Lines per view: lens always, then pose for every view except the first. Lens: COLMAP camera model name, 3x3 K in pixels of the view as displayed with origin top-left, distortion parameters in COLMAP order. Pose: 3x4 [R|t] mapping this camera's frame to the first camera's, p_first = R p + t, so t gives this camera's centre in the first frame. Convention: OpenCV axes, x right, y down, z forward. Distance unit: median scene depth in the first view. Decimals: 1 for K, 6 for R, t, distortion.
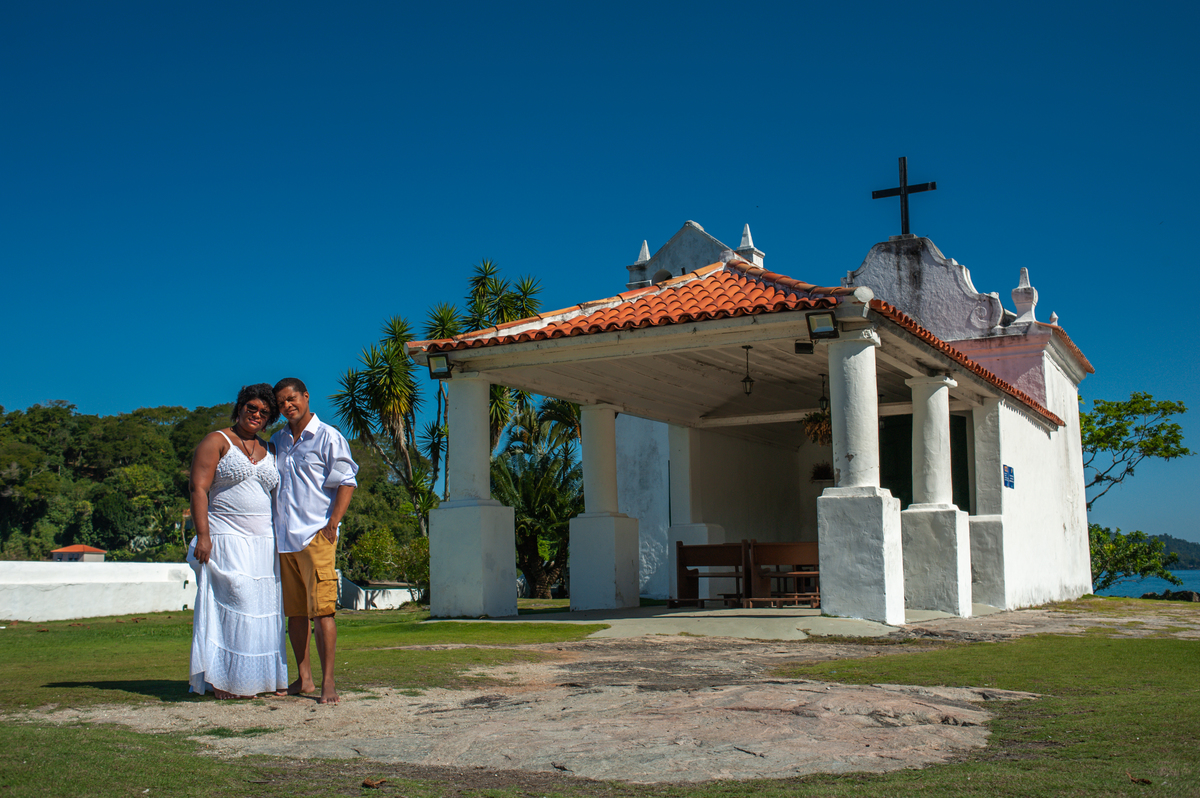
lens RADIAL K [[1244.2, 0, 601.2], [0, 1244.2, 396.1], [0, 0, 1]] dist [-0.058425, 0.000000]
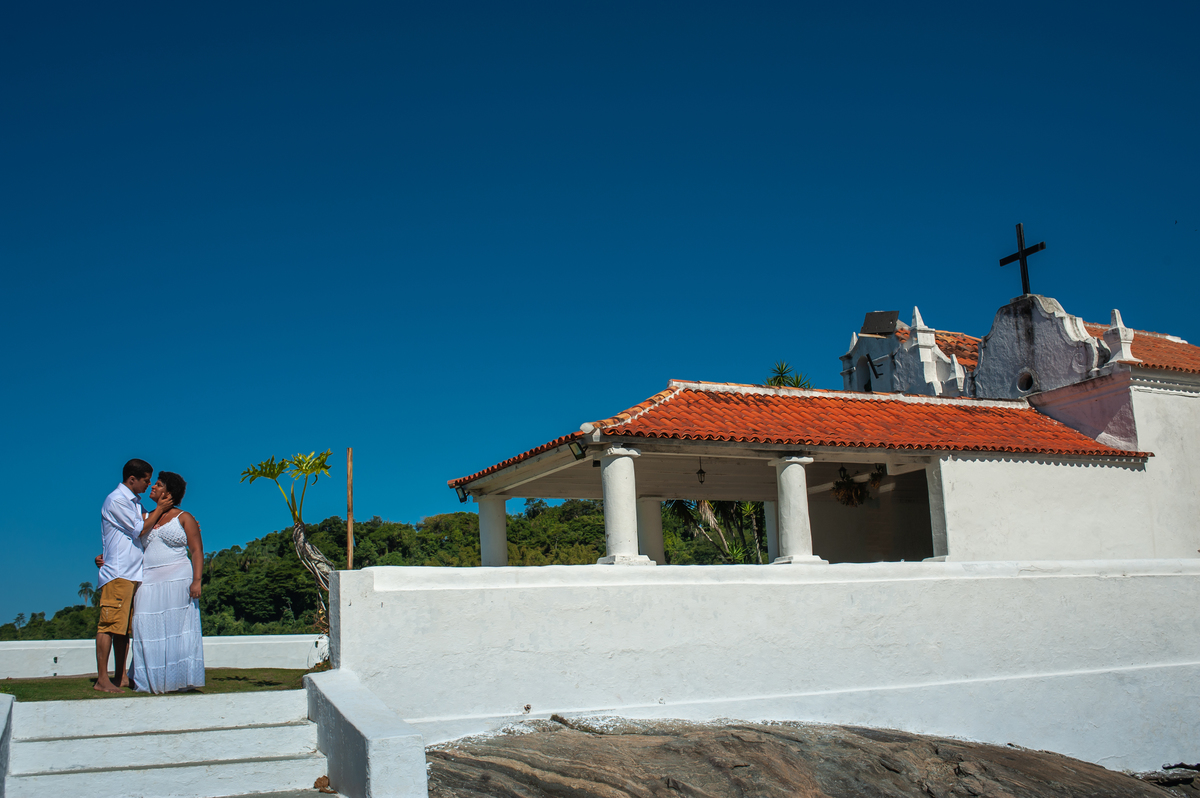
lens RADIAL K [[1244.2, 0, 597.3], [0, 1244.2, 400.4], [0, 0, 1]] dist [-0.058425, 0.000000]
pose [[0.827495, -0.148390, -0.541509, 0.528116], [0.123180, 0.988927, -0.082763, 0.005373], [0.547794, 0.001783, 0.836611, -0.121116]]
